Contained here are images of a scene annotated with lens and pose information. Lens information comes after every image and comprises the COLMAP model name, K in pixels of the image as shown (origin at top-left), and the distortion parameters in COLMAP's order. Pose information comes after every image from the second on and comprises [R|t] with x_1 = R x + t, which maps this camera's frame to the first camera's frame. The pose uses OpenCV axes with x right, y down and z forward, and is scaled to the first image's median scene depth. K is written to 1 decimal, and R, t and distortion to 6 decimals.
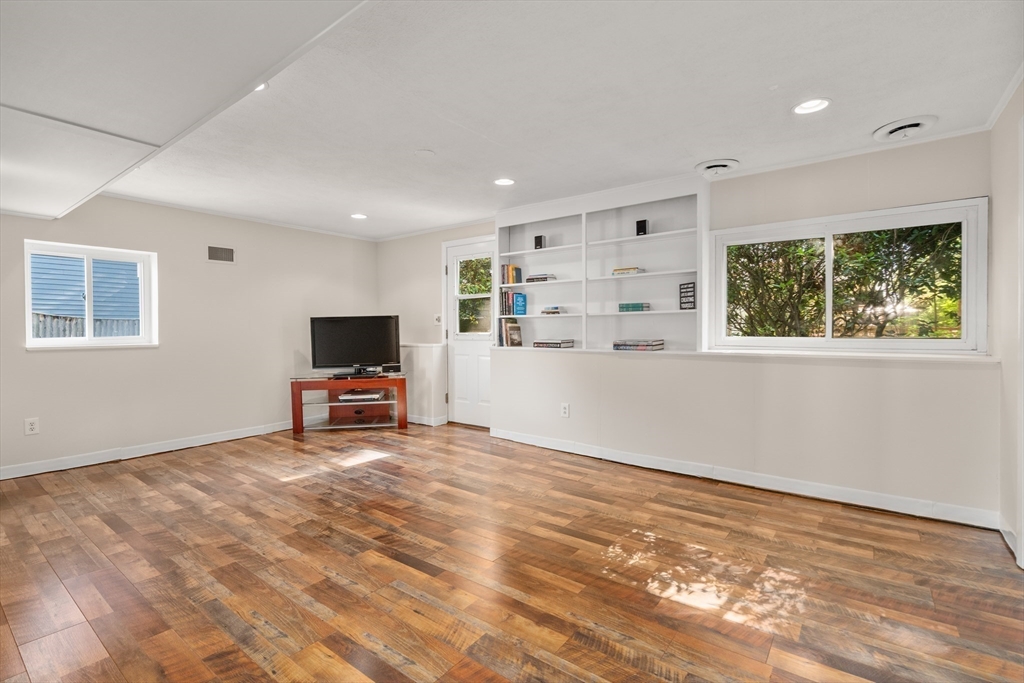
lens RADIAL K [[469.2, 0, 515.6], [0, 469.2, 336.1], [0, 0, 1]] dist [-0.003204, 0.000341]
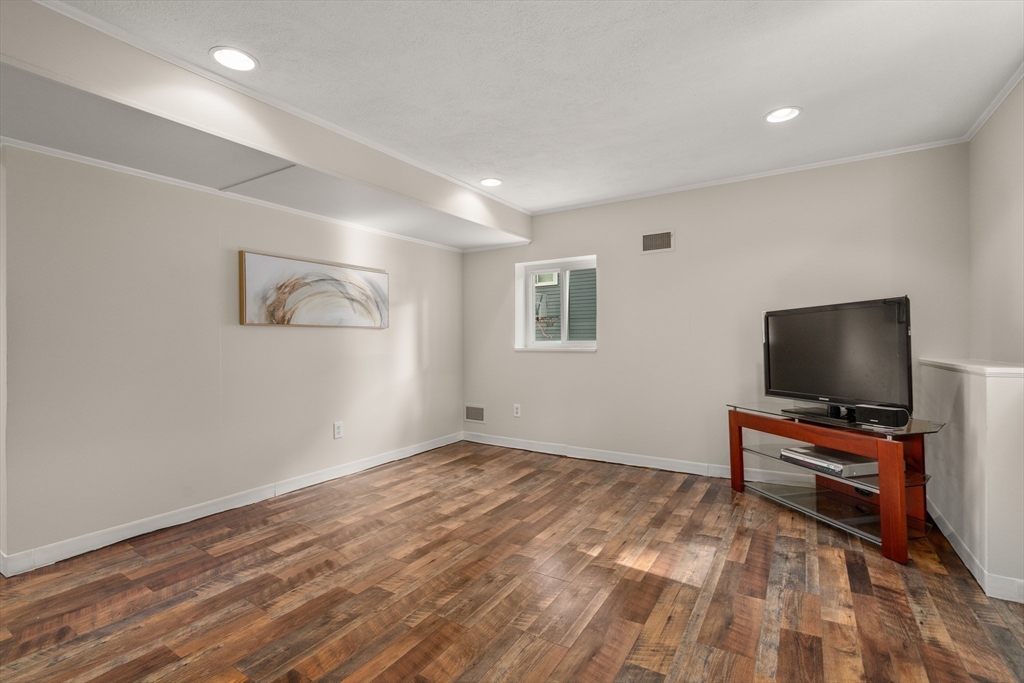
lens RADIAL K [[469.2, 0, 512.7], [0, 469.2, 342.6], [0, 0, 1]] dist [-0.003204, 0.000341]
pose [[0.073804, 0.009339, -0.997229, 0.267720], [-0.012974, 0.999881, 0.008404, -0.001824], [0.997188, 0.012318, 0.073916, 1.036460]]
